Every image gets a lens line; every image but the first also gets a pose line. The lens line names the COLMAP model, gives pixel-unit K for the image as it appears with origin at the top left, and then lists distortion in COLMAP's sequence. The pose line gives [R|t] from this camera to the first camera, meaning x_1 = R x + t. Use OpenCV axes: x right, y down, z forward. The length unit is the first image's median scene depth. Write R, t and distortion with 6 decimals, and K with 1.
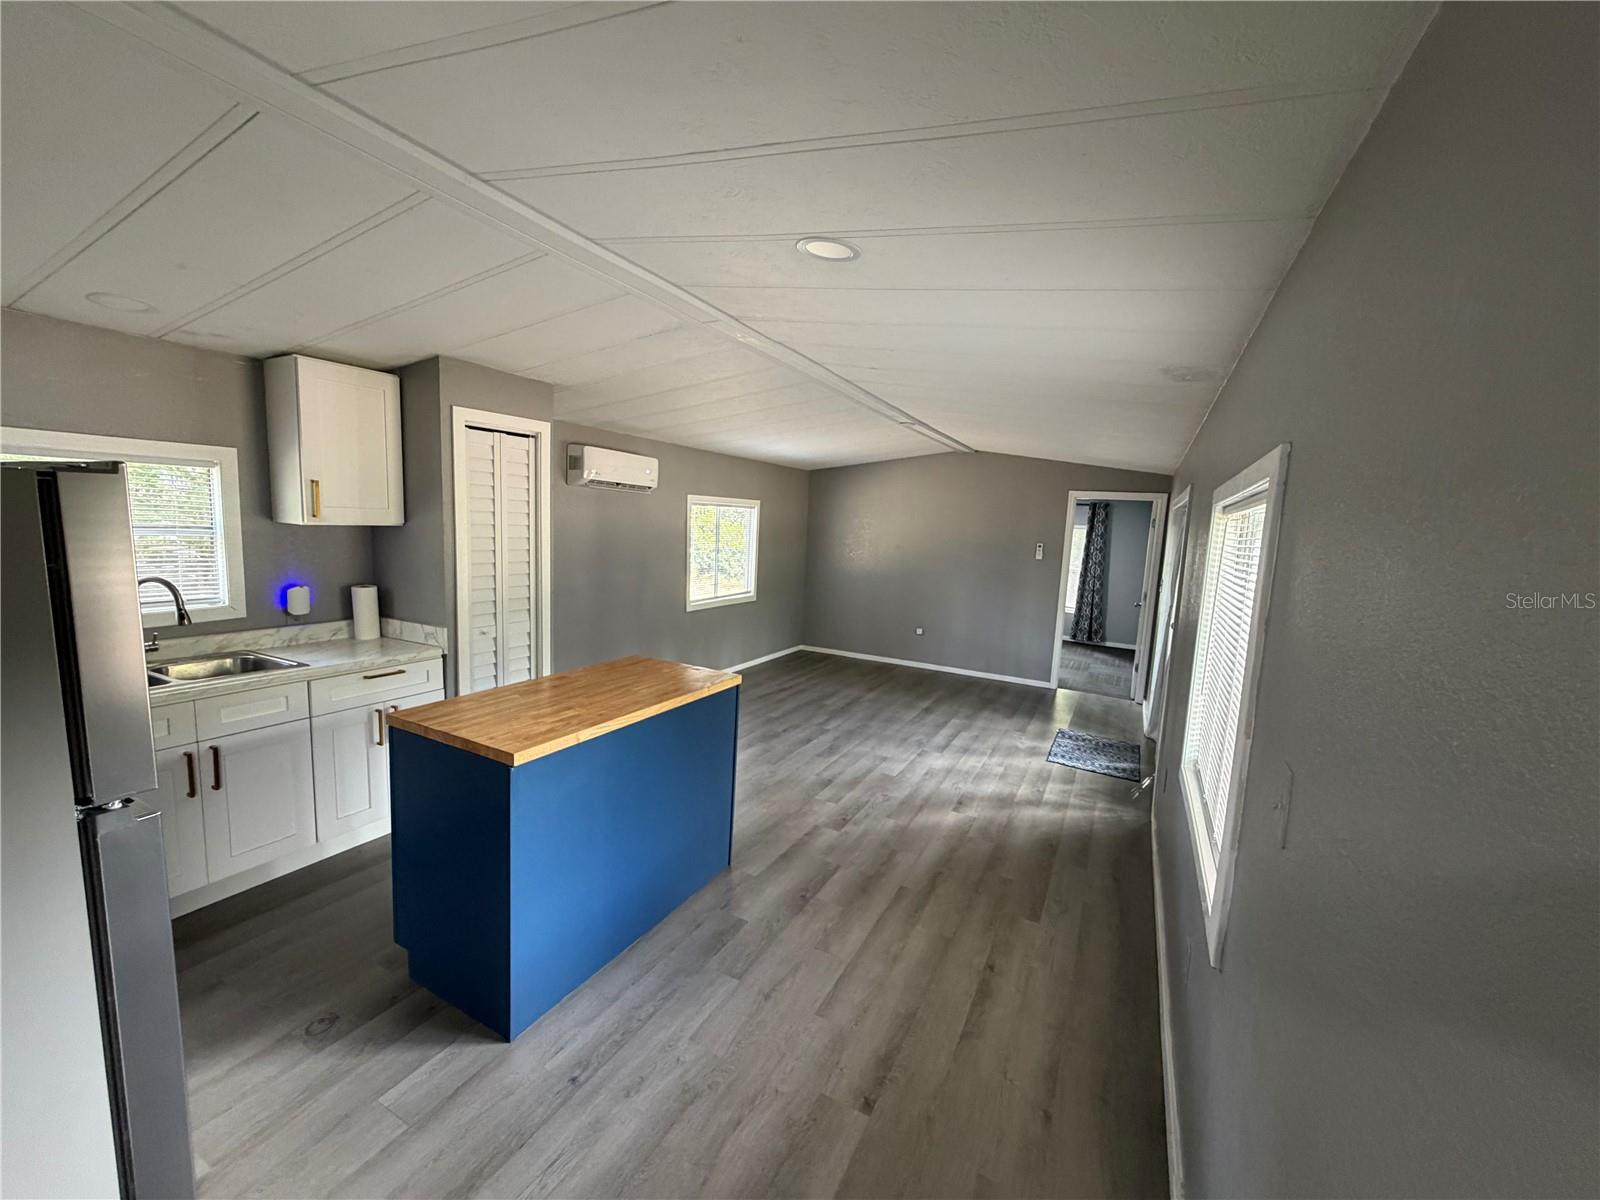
lens RADIAL K [[639.0, 0, 796.8], [0, 639.0, 601.1], [0, 0, 1]] dist [-0.001311, 0.000122]
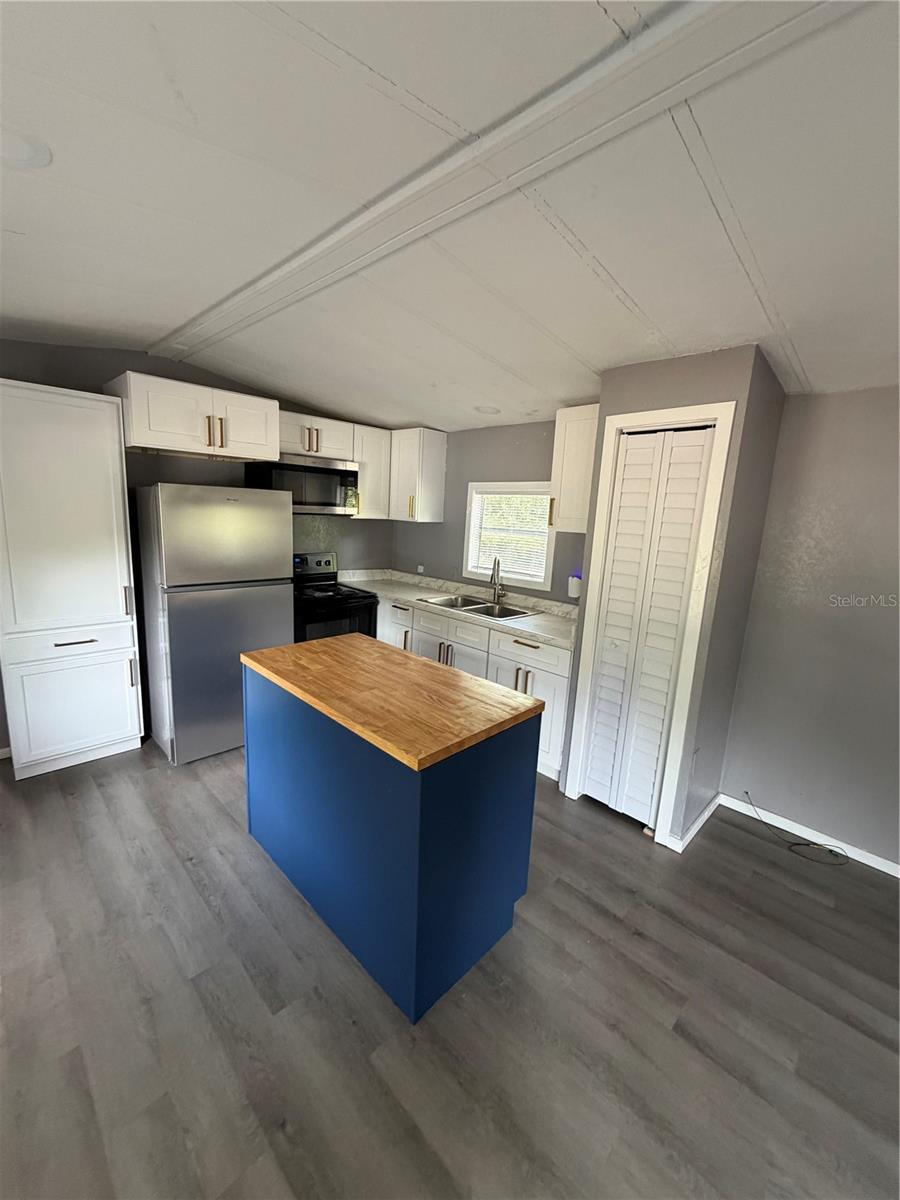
lens RADIAL K [[479.2, 0, 452.1], [0, 479.2, 598.6], [0, 0, 1]] dist [-0.001311, 0.000122]
pose [[-0.283432, 0.117702, -0.951742, 0.211922], [-0.184733, 0.967151, 0.174622, -0.079008], [0.941031, 0.225312, -0.252378, 0.728655]]
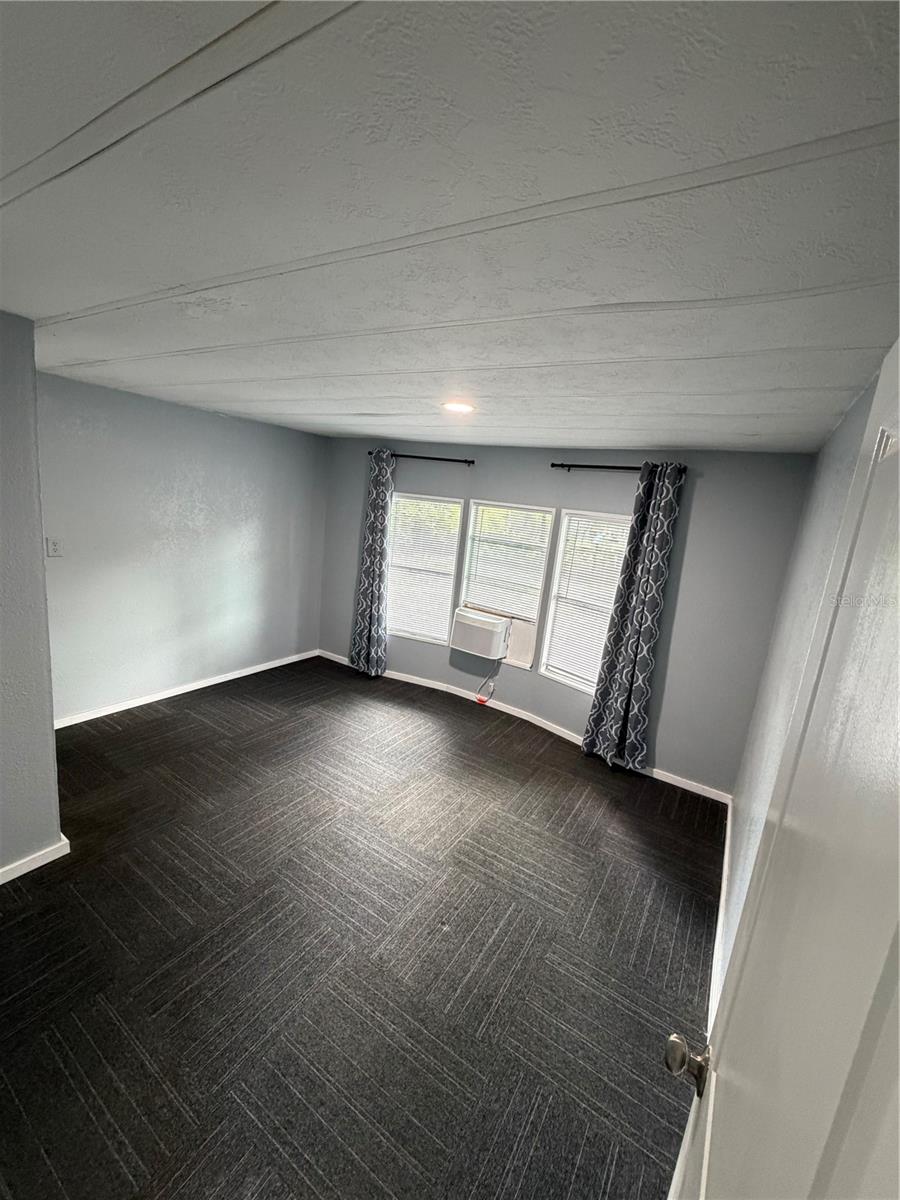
lens RADIAL K [[492.1, 0, 433.1], [0, 492.1, 594.7], [0, 0, 1]] dist [-0.000195, 0.000061]
pose [[0.994446, 0.067461, -0.080790, 0.724945], [-0.062003, 0.995739, 0.068260, -0.164016], [0.085051, -0.062871, 0.994391, 1.342250]]
